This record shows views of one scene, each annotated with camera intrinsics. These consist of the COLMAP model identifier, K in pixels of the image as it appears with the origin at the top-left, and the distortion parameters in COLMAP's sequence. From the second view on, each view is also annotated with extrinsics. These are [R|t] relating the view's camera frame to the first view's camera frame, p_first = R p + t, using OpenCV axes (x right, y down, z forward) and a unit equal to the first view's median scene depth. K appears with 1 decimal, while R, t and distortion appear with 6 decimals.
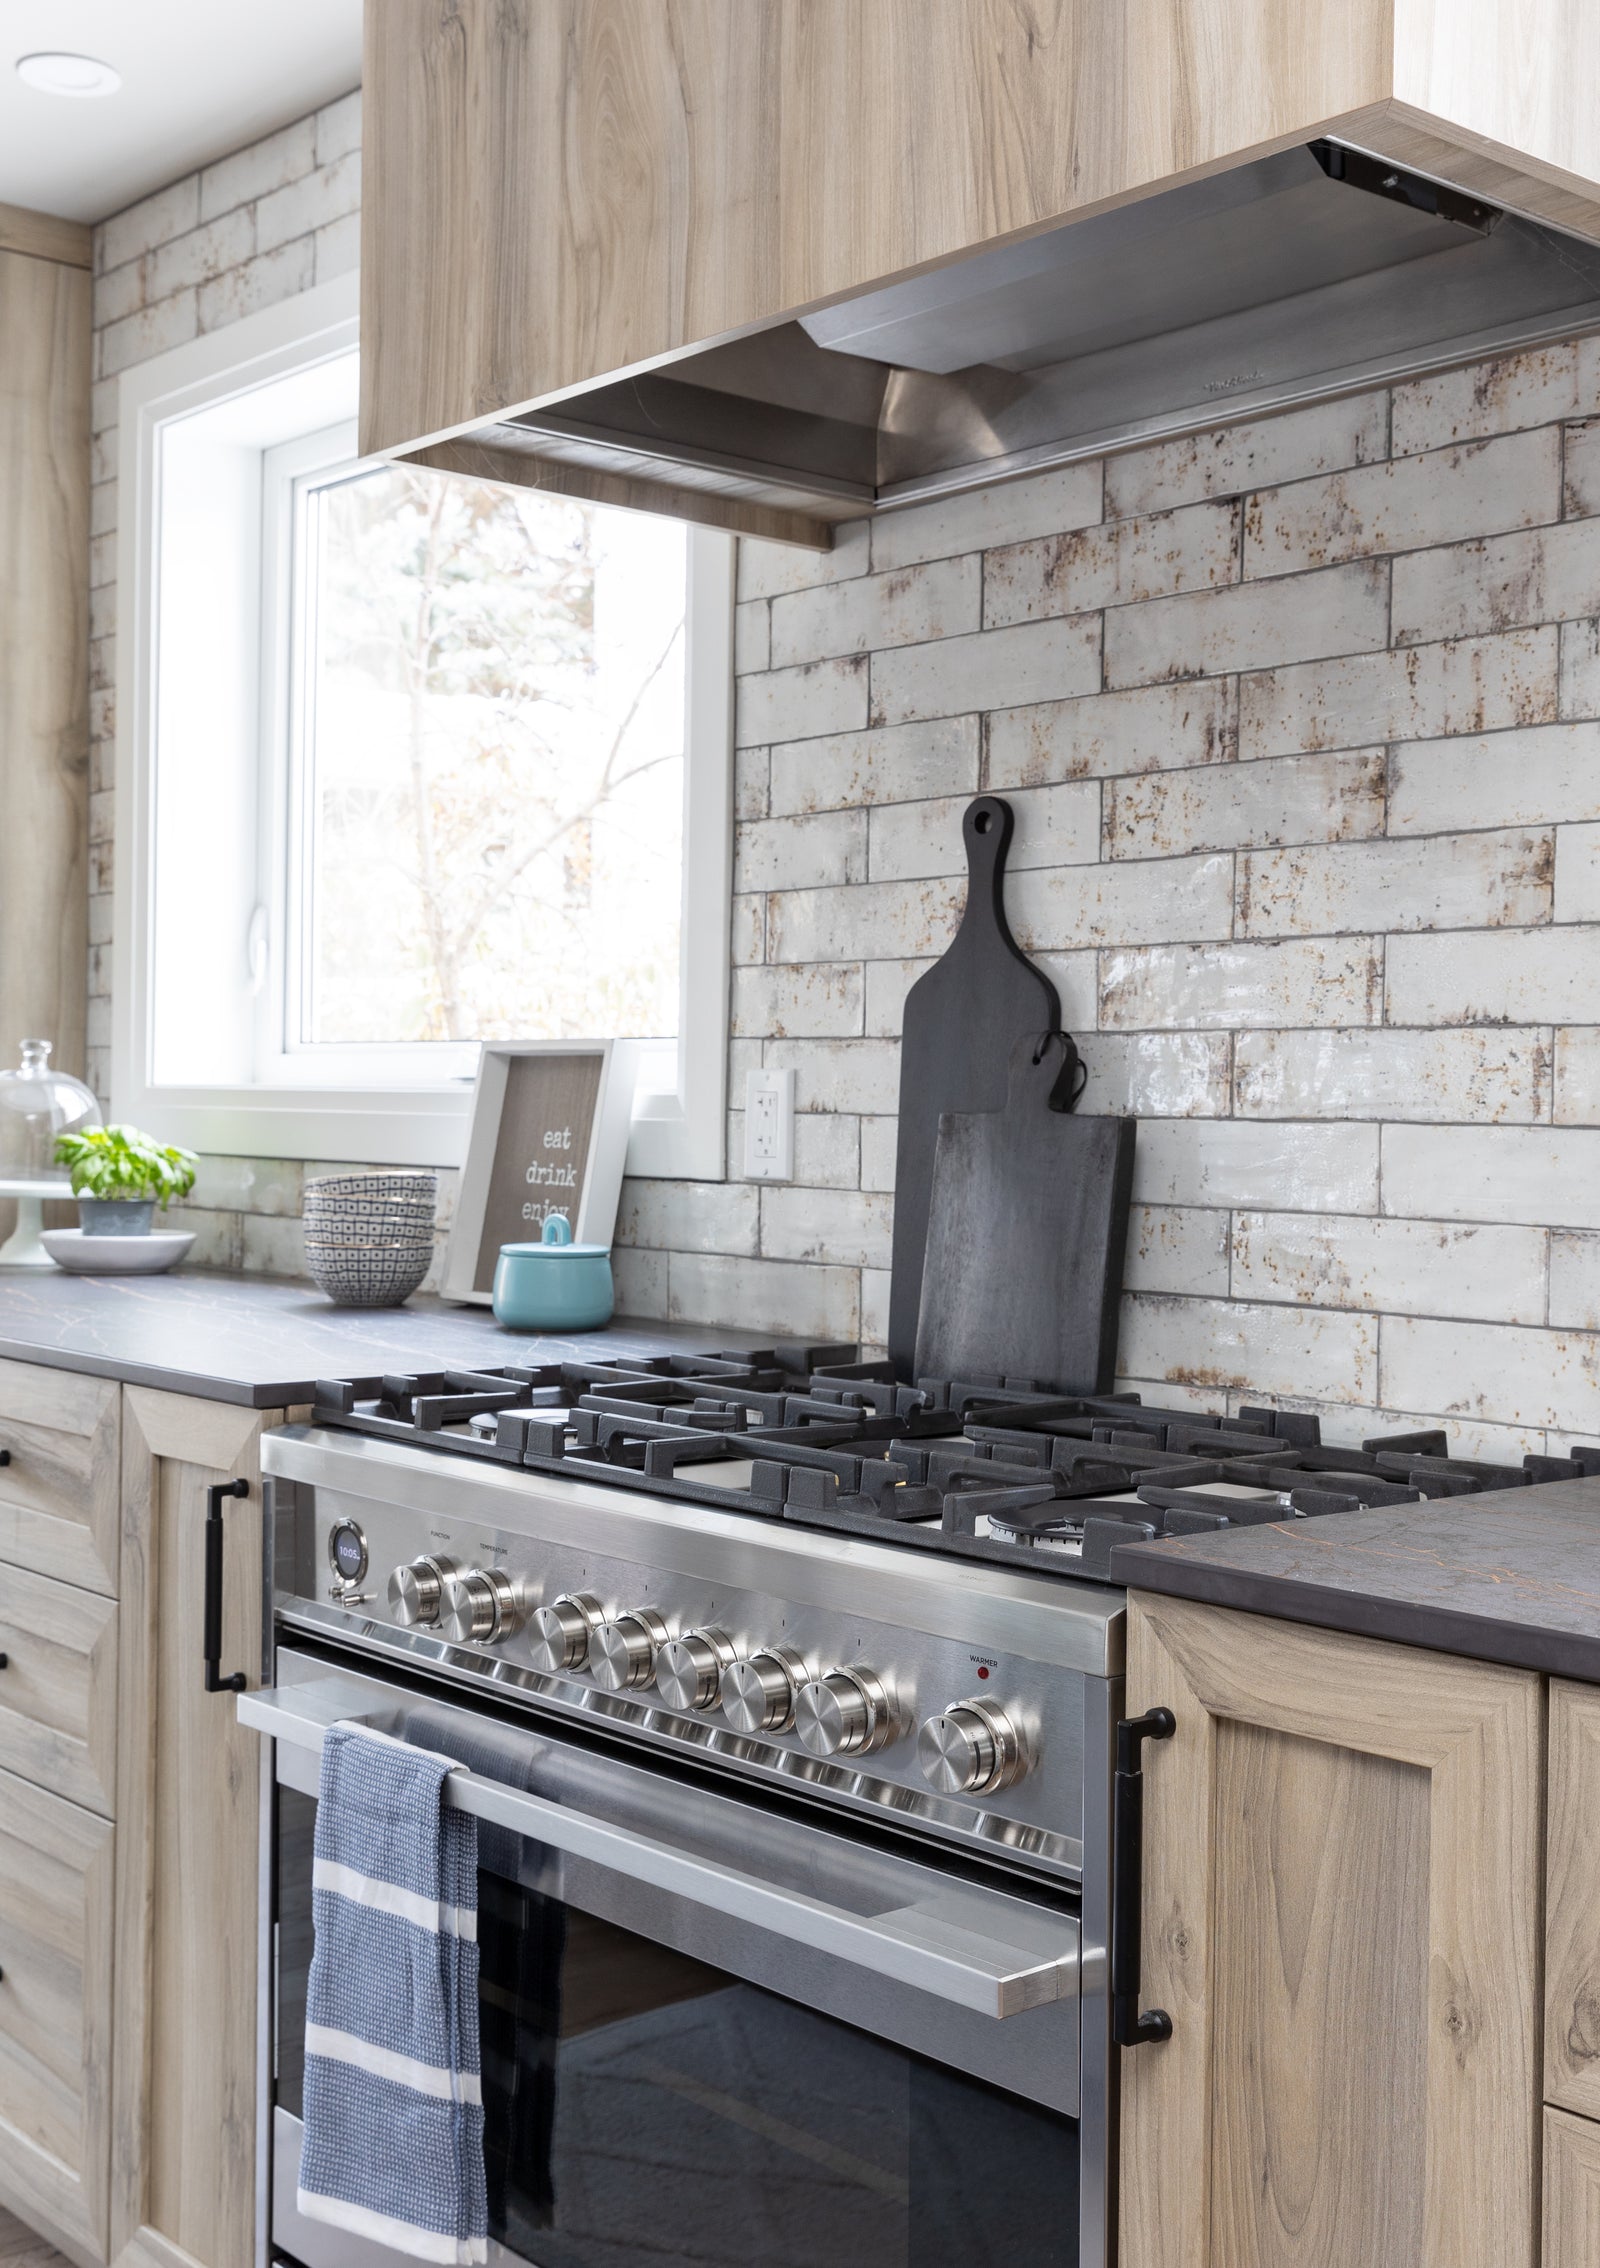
lens RADIAL K [[2557.9, 0, 755.5], [0, 2557.9, 1142.9], [0, 0, 1]] dist [0.045382, -0.009448]
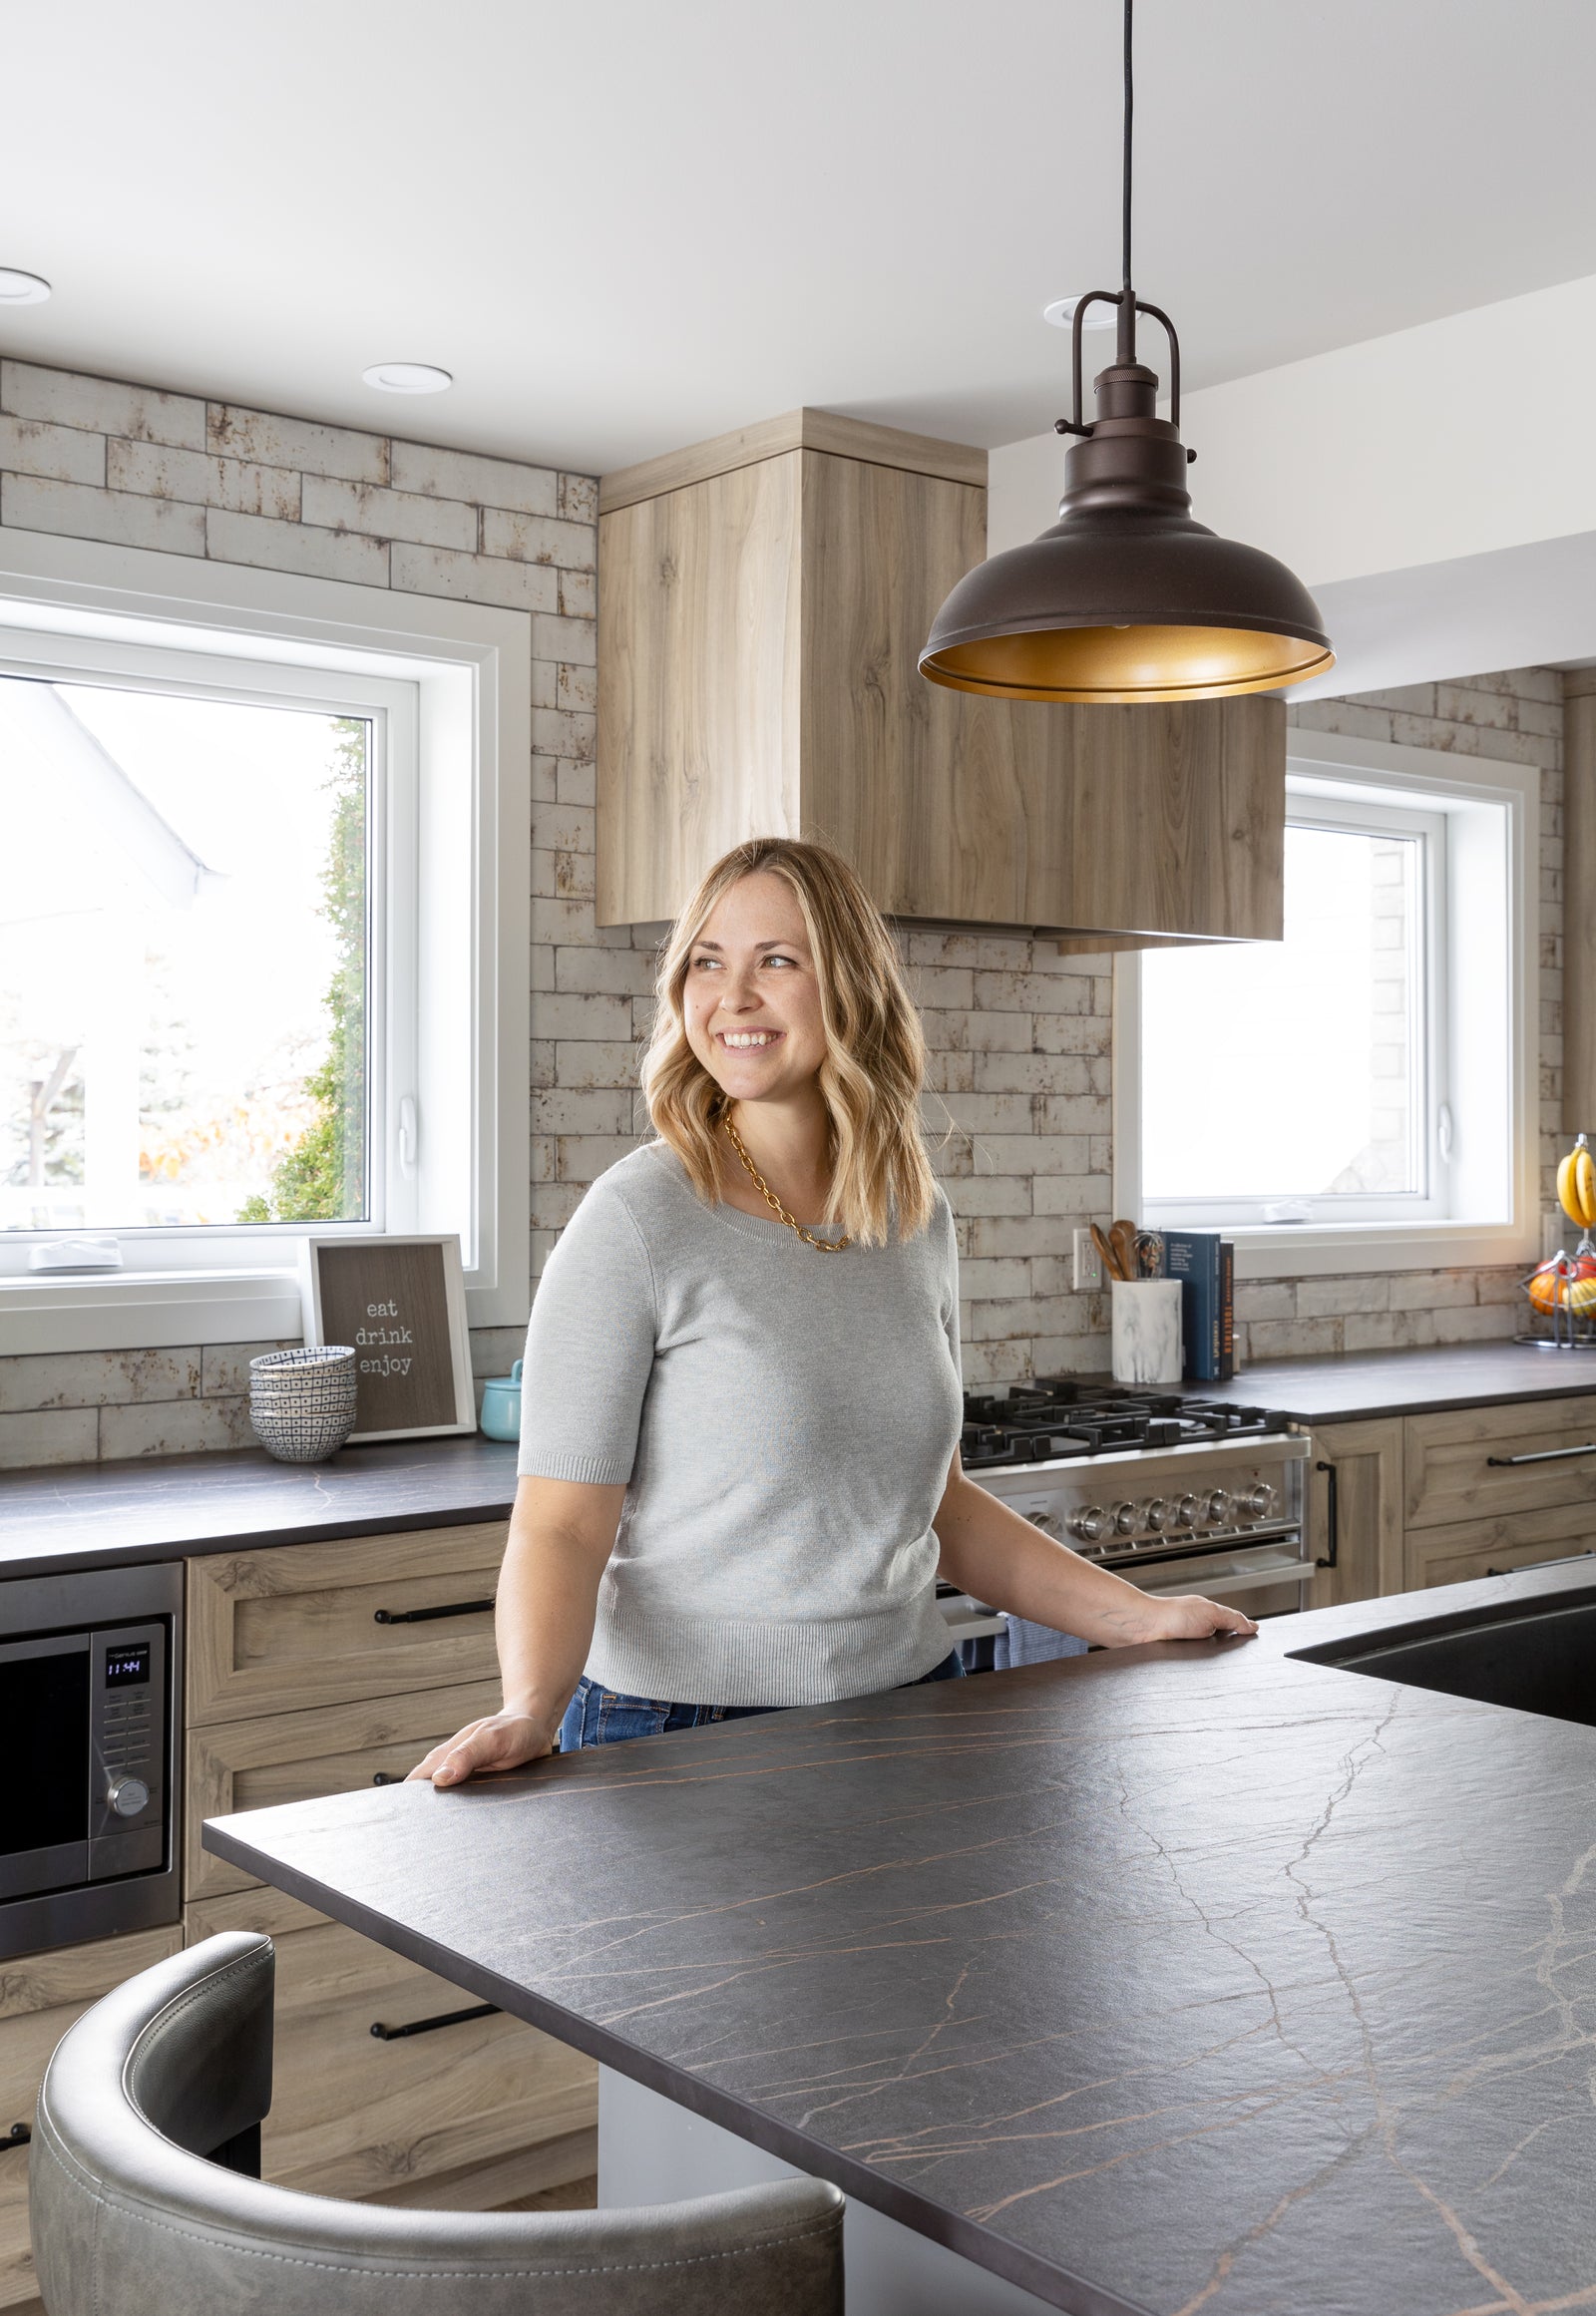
lens RADIAL K [[2556.5, 0, 753.6], [0, 2556.5, 1134.0], [0, 0, 1]] dist [0.022164, -0.009929]
pose [[0.009678, -0.031472, 0.999458, -1.744923], [0.003885, 0.999498, 0.031436, -0.166464], [-0.999946, 0.003578, 0.009795, 0.981788]]
